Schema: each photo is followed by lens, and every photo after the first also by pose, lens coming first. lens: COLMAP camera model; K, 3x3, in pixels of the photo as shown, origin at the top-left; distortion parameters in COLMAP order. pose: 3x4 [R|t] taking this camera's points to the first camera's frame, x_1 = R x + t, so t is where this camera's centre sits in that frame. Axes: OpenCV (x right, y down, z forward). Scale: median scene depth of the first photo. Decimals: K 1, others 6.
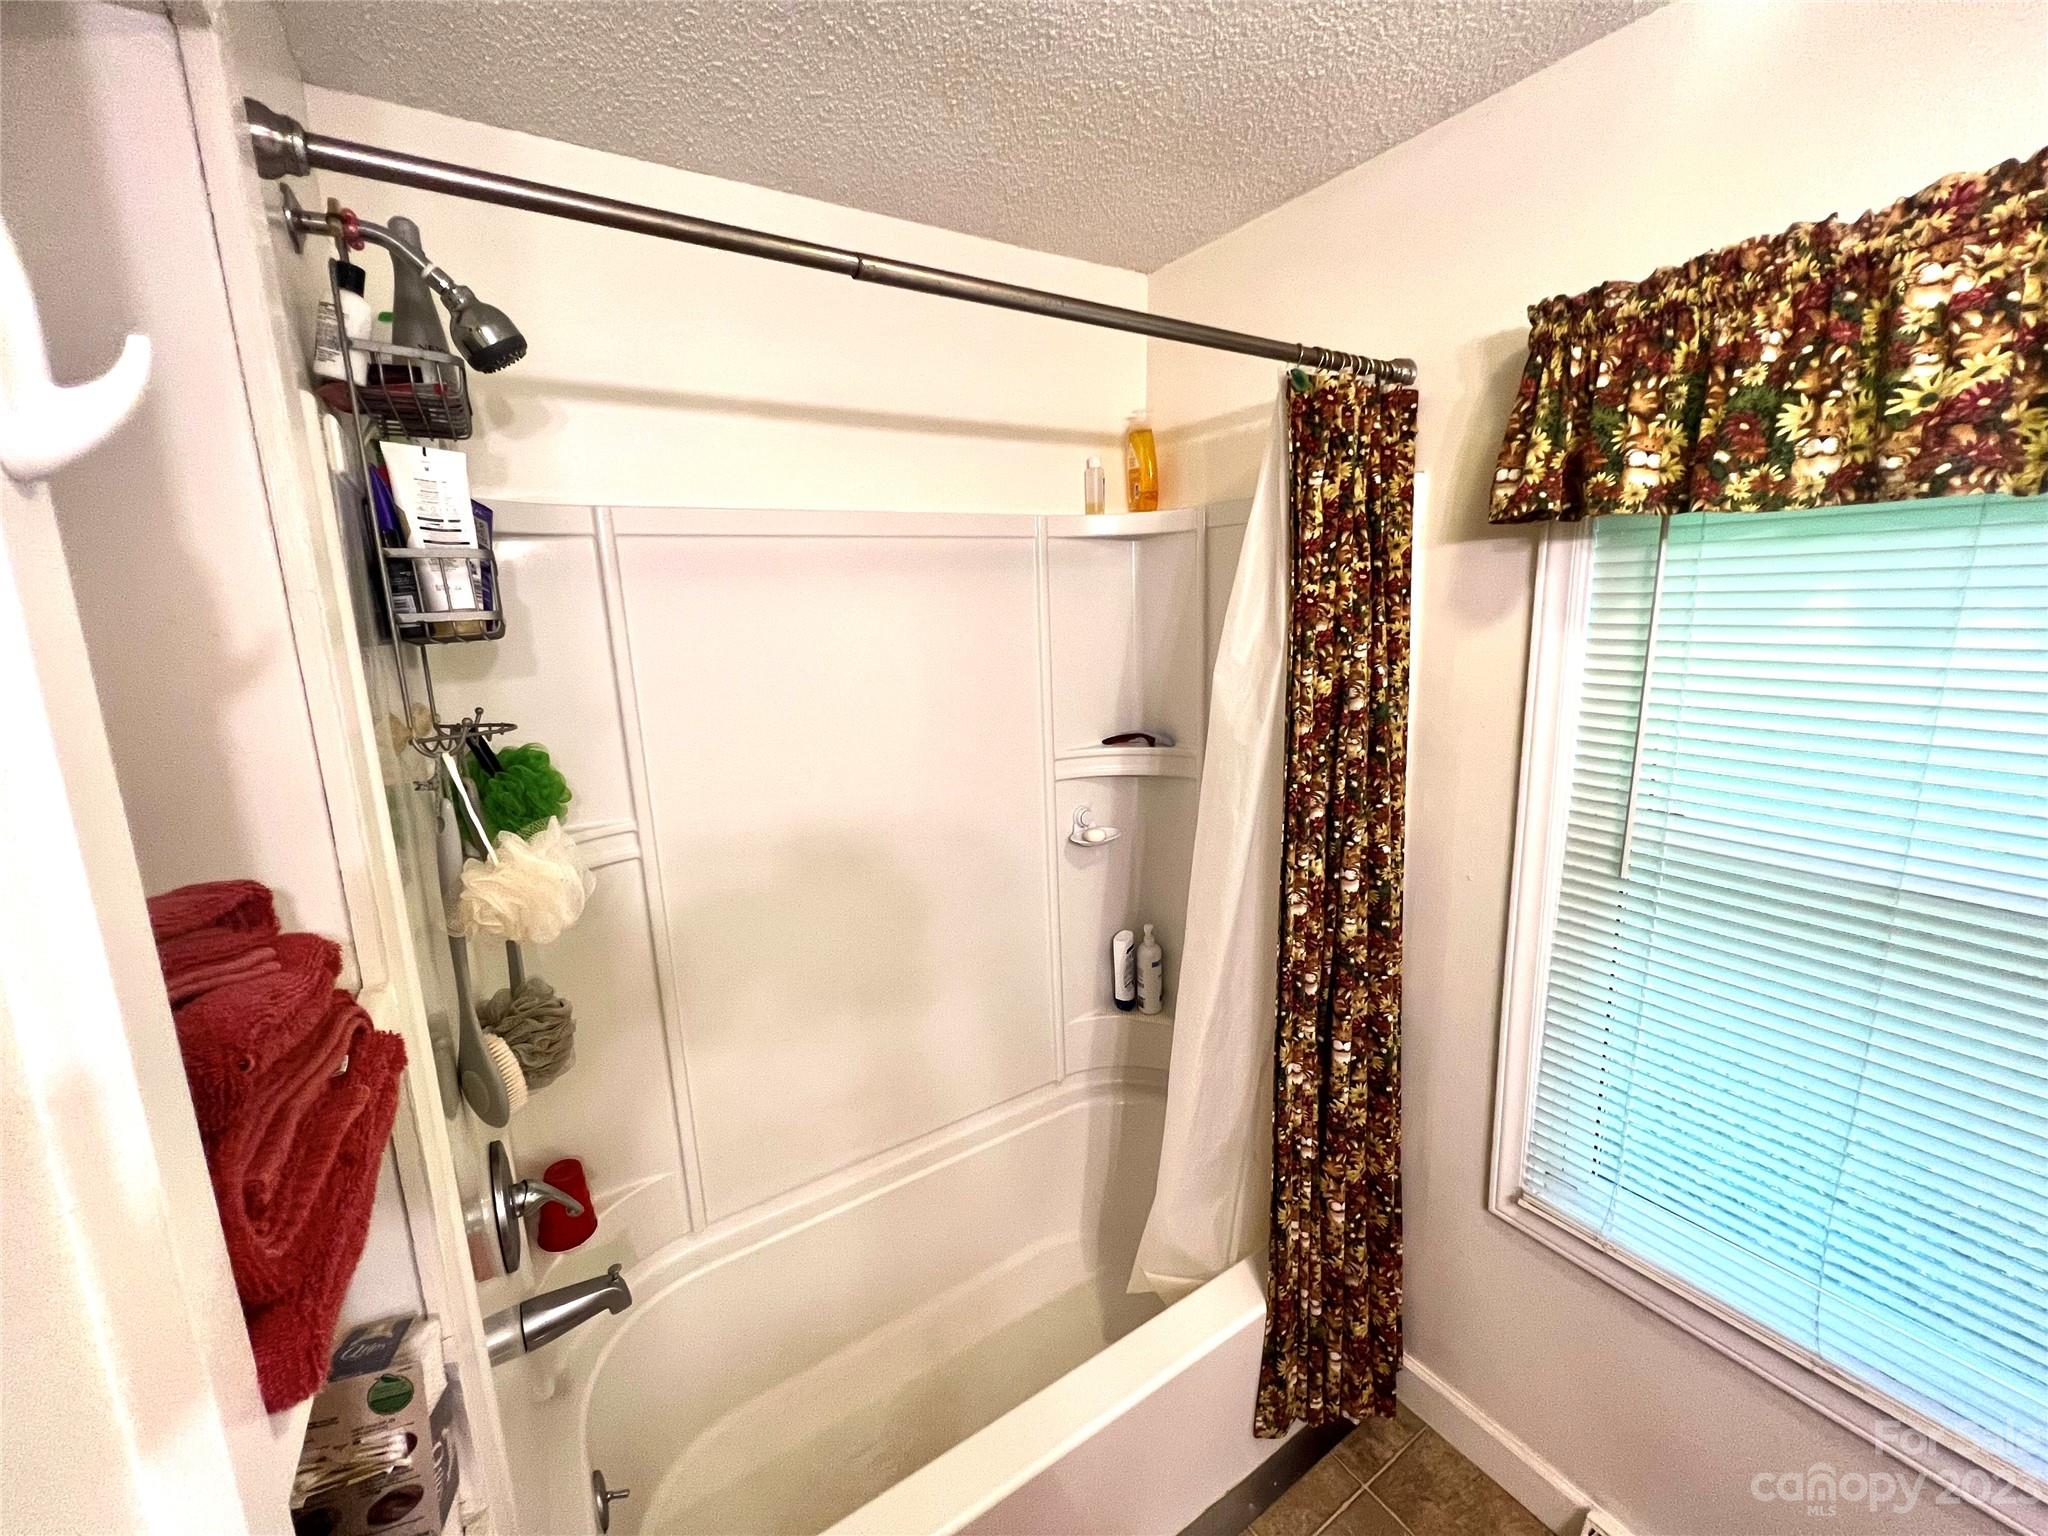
lens RADIAL K [[824.3, 0, 1022.7], [0, 824.3, 760.0], [0, 0, 1]] dist [0.002260, 0.000459]
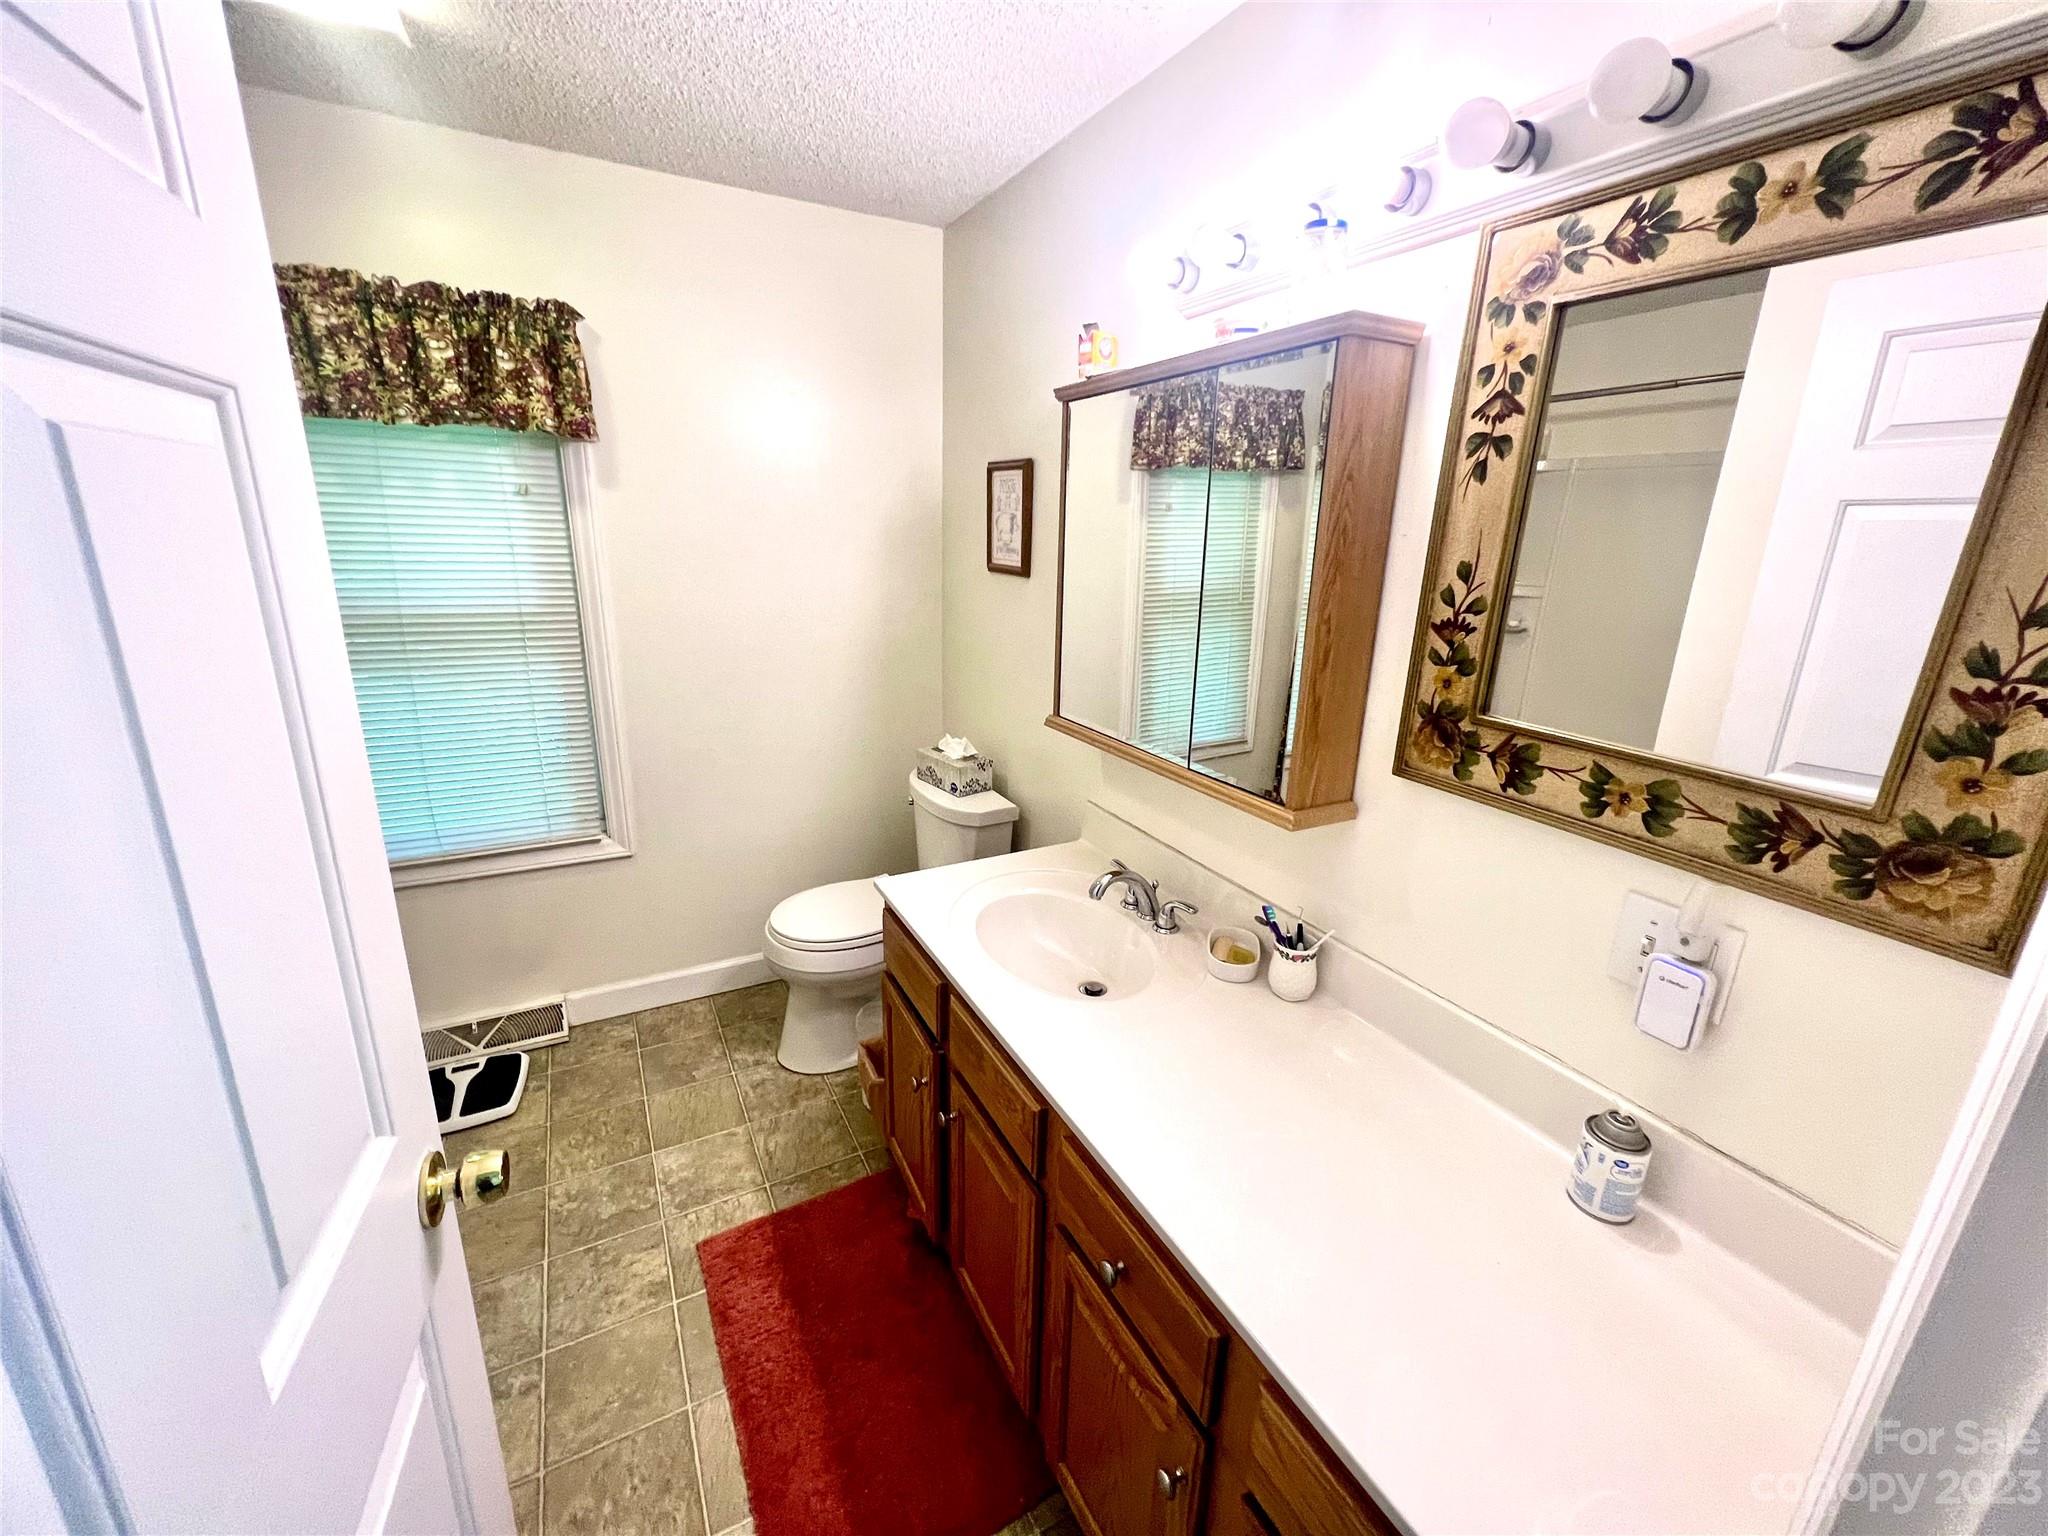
lens RADIAL K [[824.3, 0, 1021.0], [0, 824.3, 742.3], [0, 0, 1]] dist [0.002260, 0.000459]
pose [[0.082334, -0.230381, 0.969611, -1.091640], [0.152993, 0.964304, 0.216128, 0.310265], [-0.984791, 0.130549, 0.114642, -0.895568]]
